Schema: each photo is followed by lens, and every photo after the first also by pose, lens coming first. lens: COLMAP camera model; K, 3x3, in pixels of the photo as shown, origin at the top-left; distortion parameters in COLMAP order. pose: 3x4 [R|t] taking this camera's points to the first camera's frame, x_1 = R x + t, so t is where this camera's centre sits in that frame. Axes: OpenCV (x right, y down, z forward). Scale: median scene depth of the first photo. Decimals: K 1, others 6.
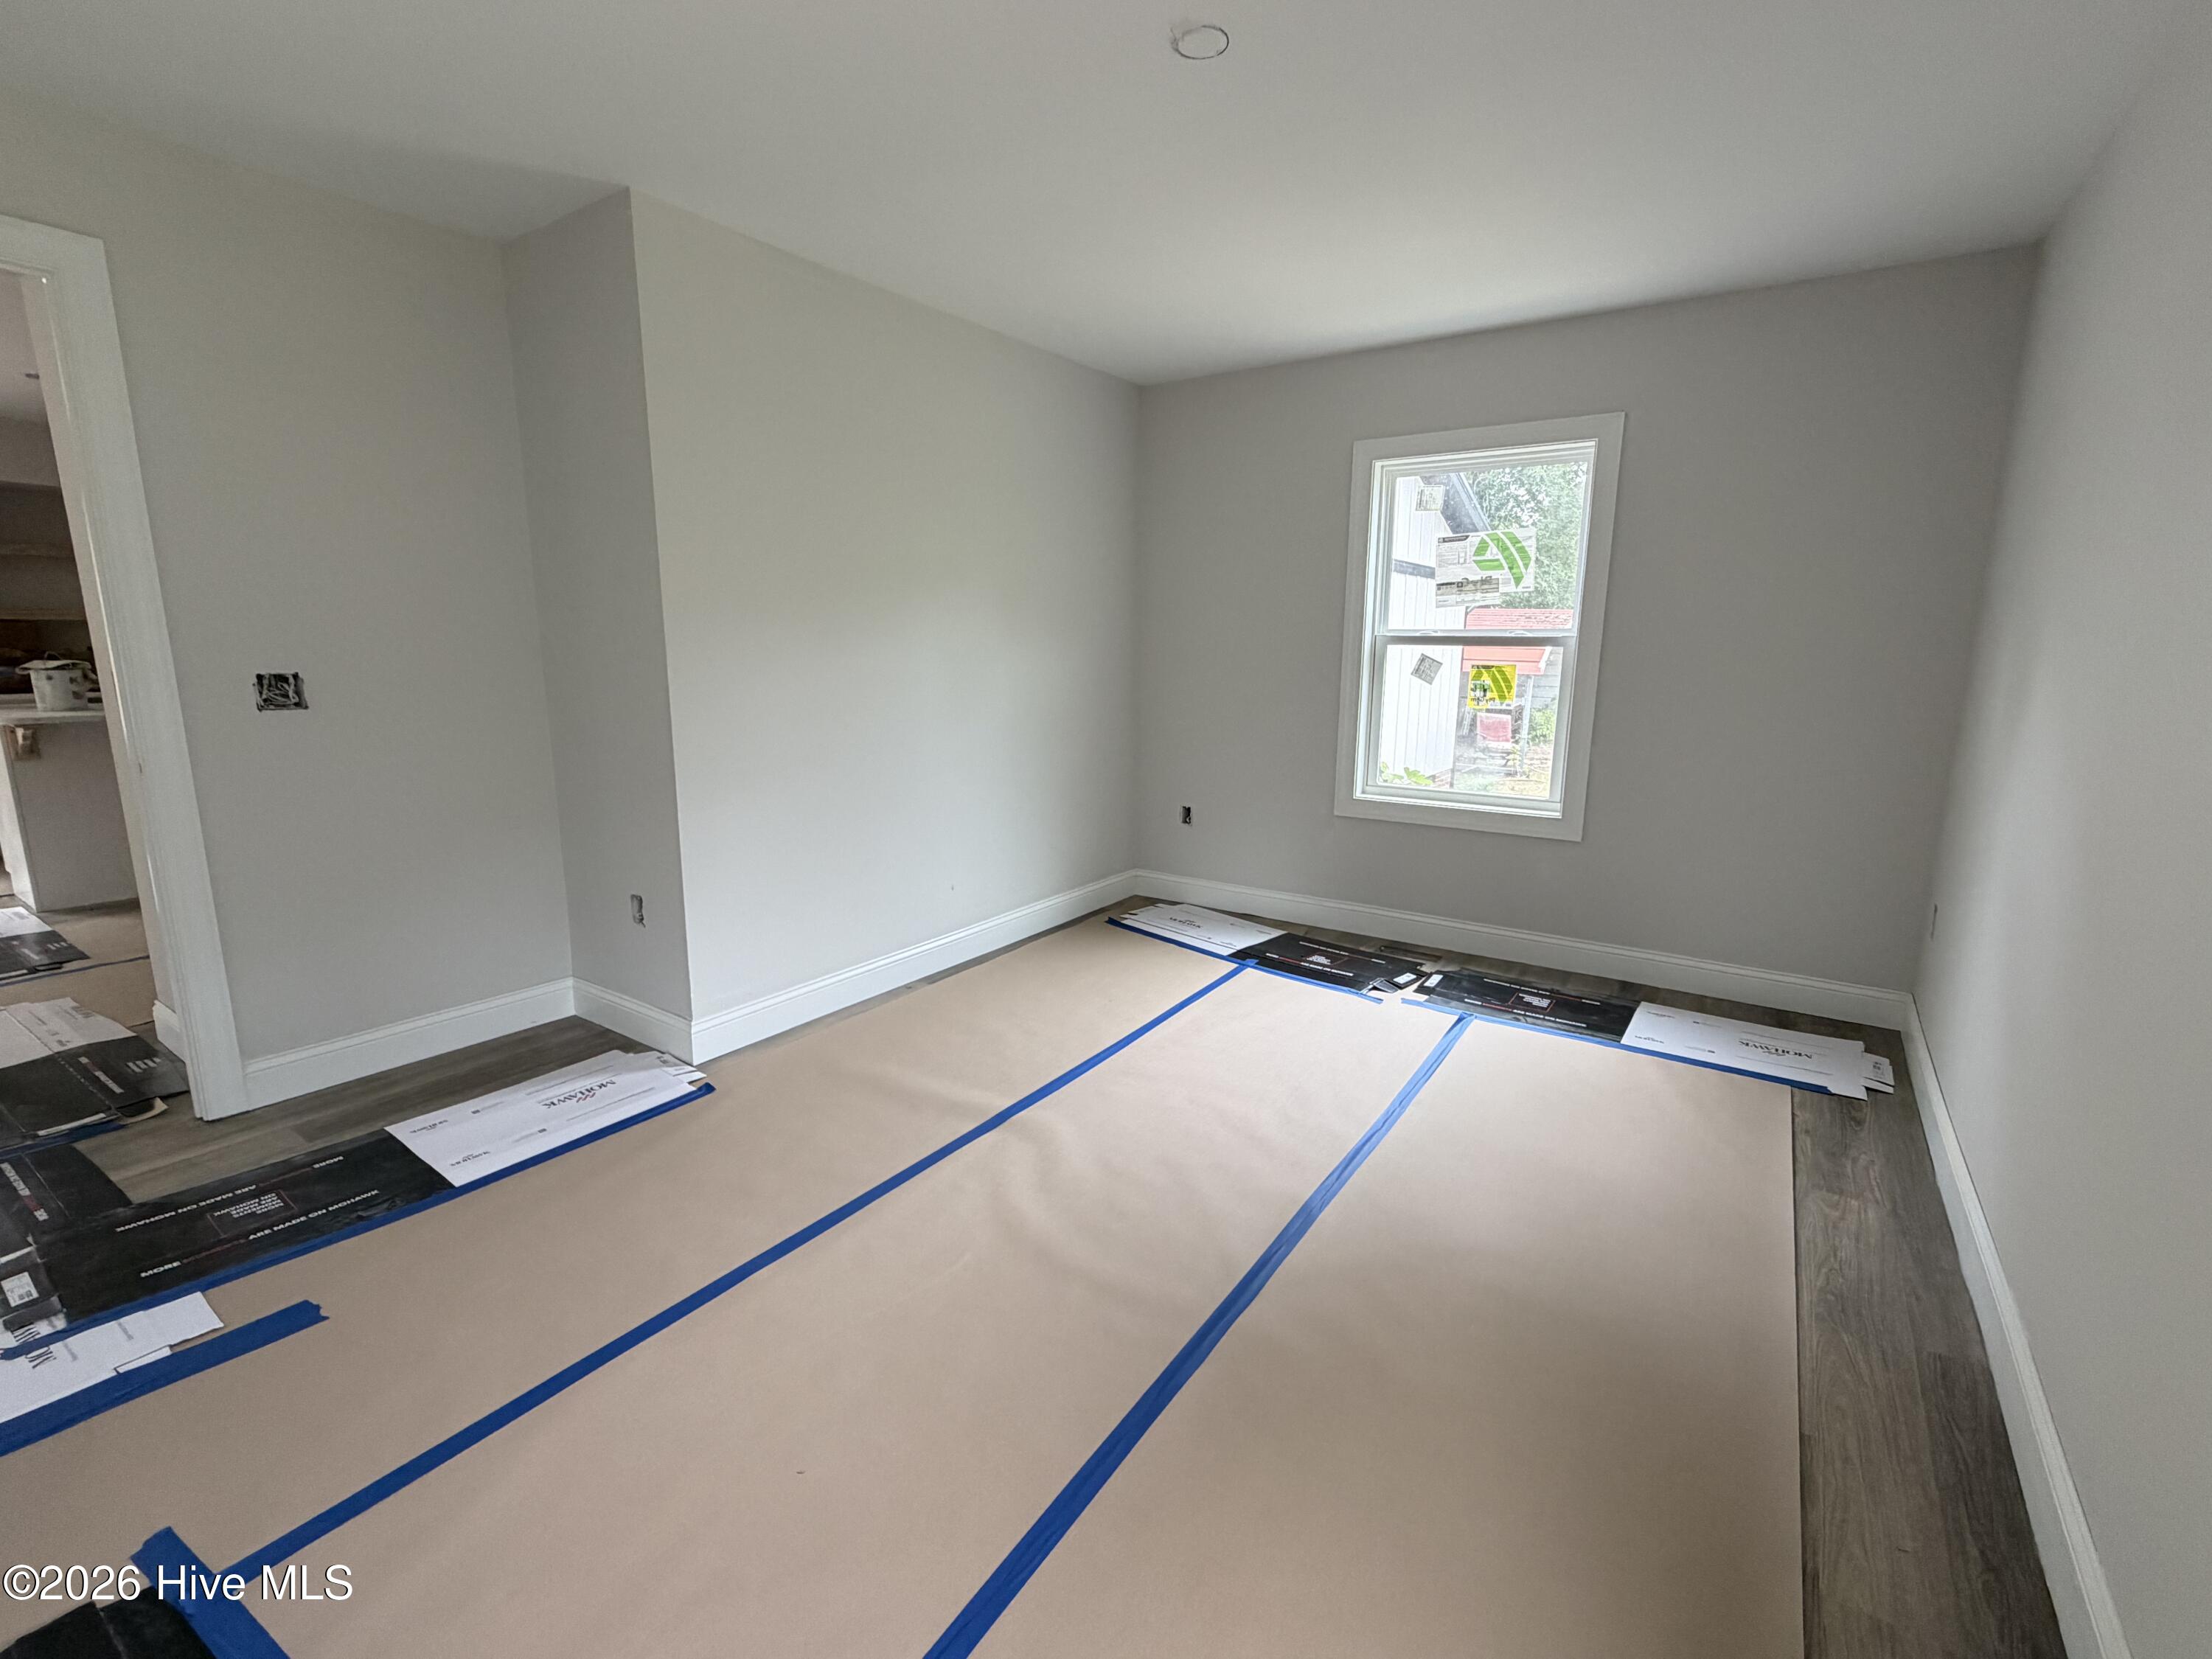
lens RADIAL K [[974.2, 0, 1106.0], [0, 974.2, 829.5], [0, 0, 1]] dist [-0.000587, -0.000154]
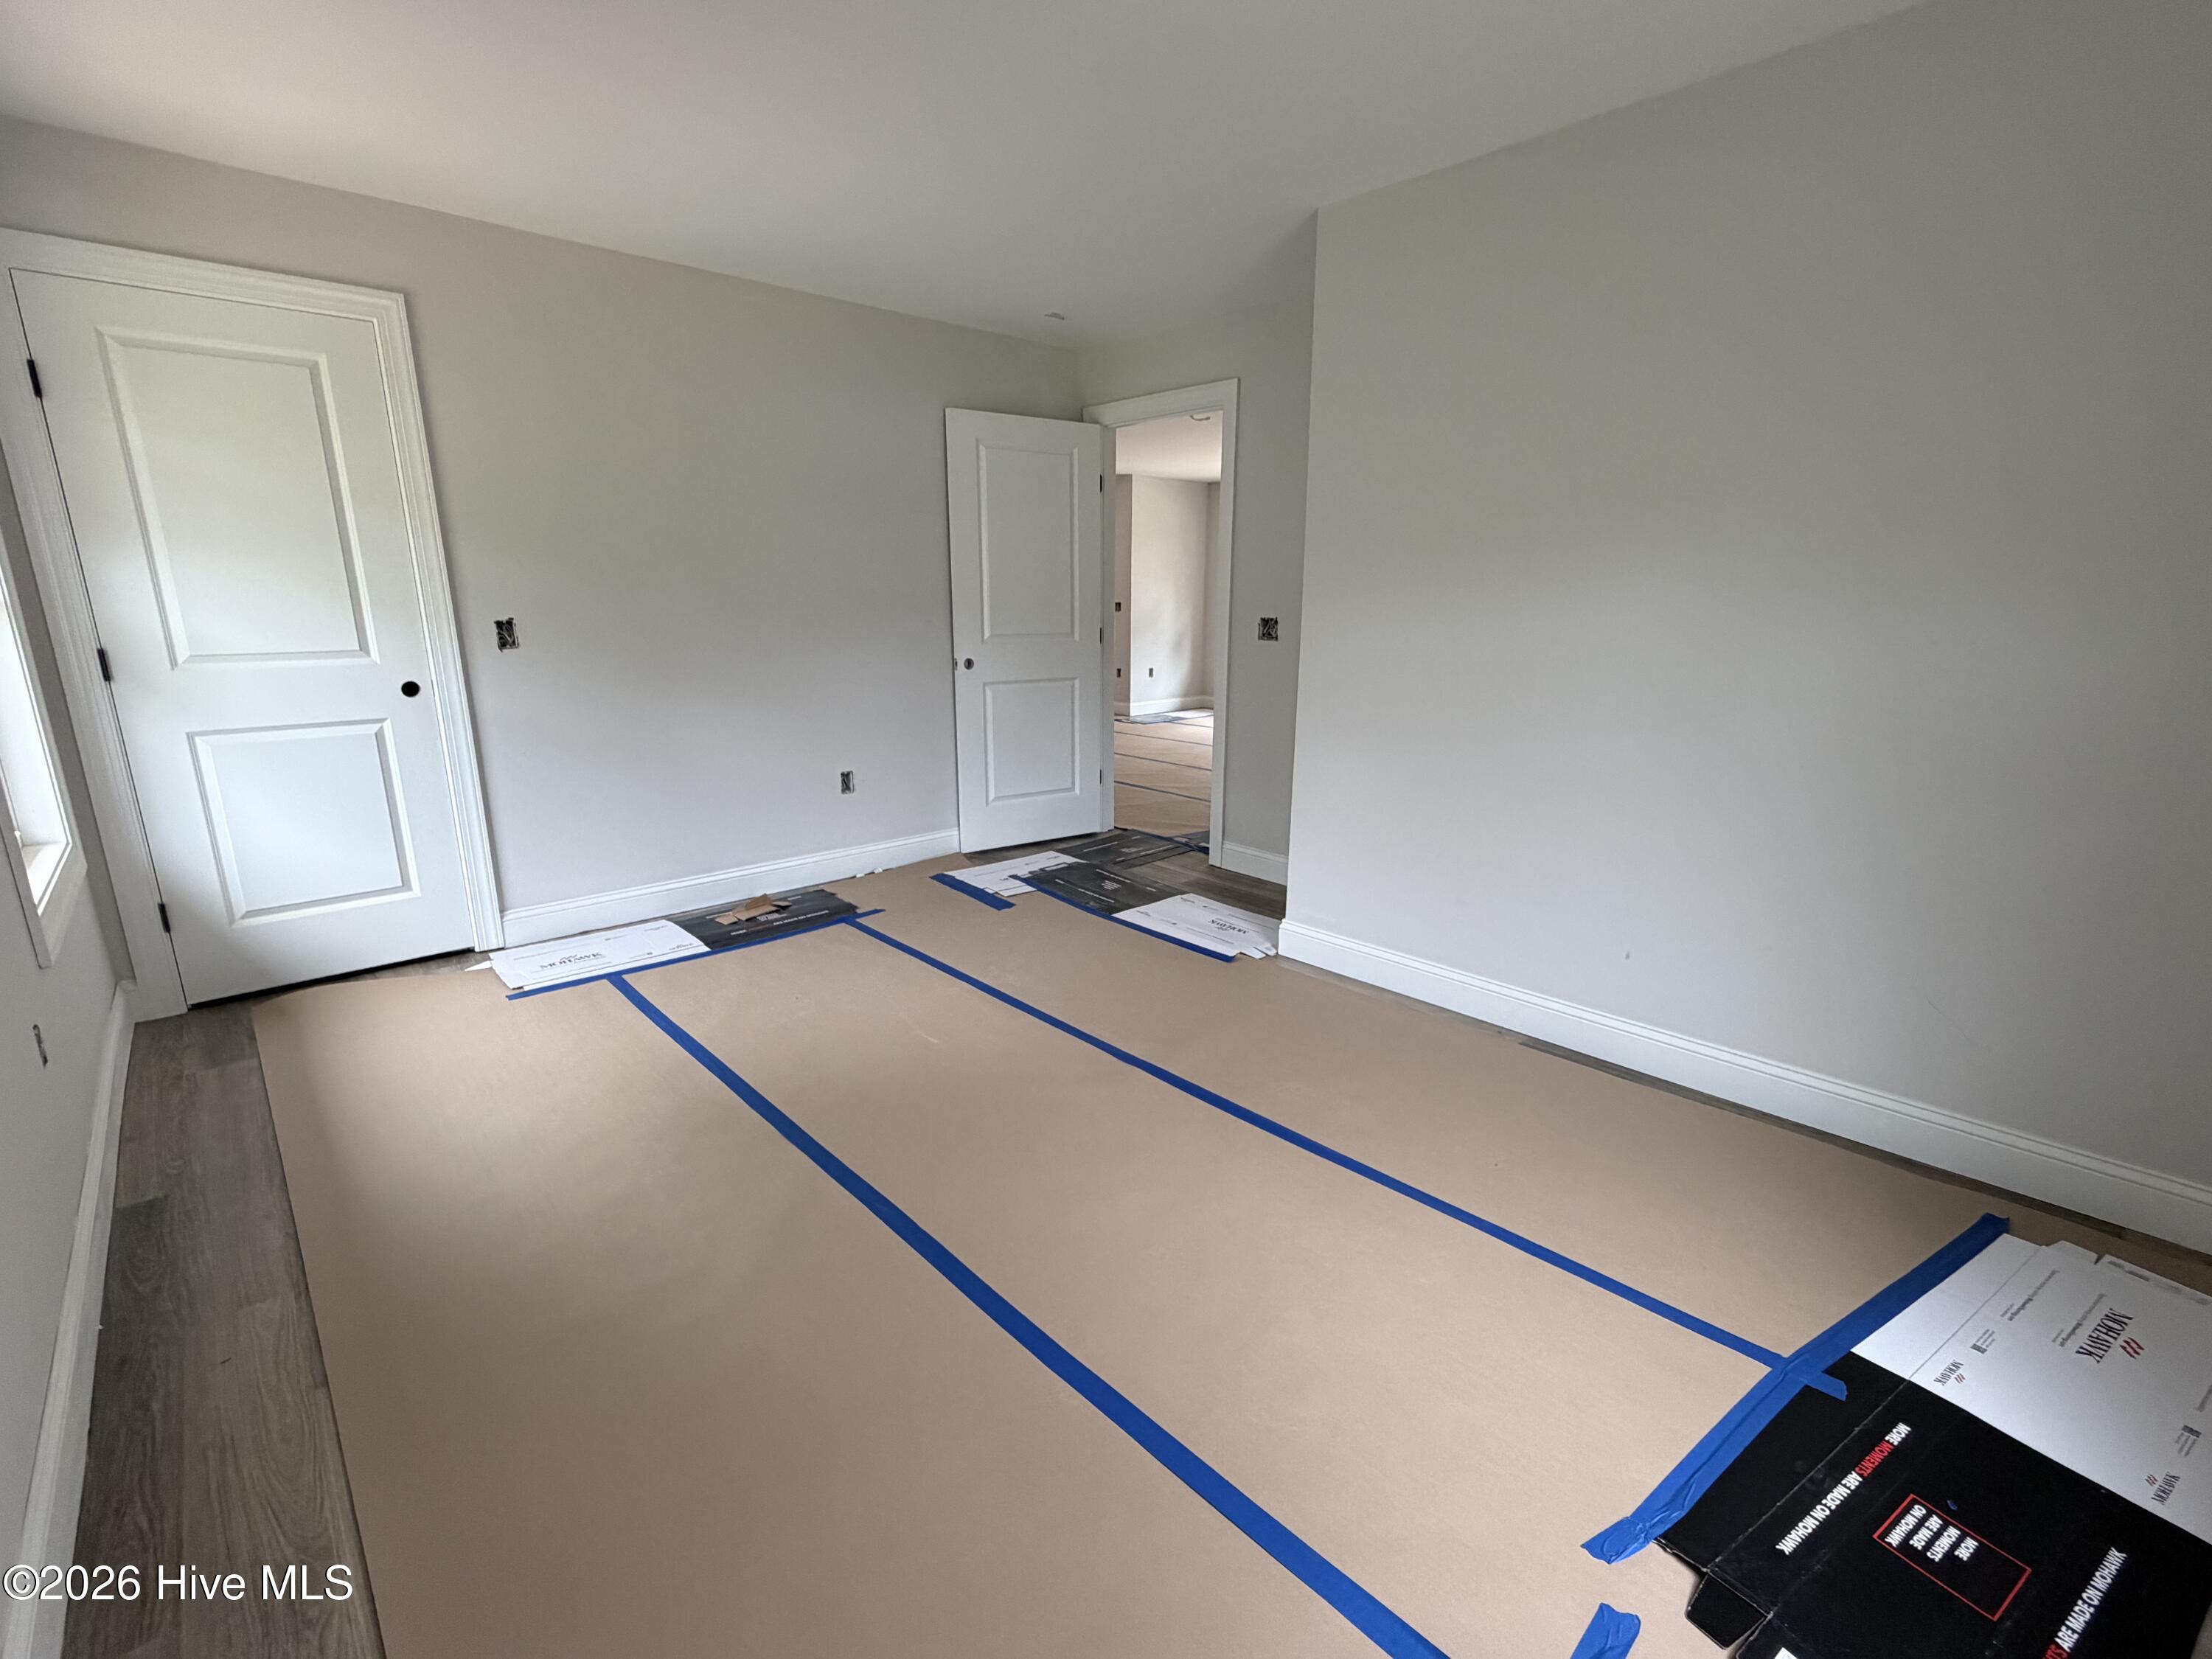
lens RADIAL K [[976.7, 0, 1106.0], [0, 976.7, 829.5], [0, 0, 1]] dist [0.000310, 0.000338]
pose [[-0.218876, 0.219394, -0.950768, 0.825275], [-0.190595, 0.946012, 0.262173, -0.198829], [0.956957, 0.238595, -0.165245, 1.083881]]
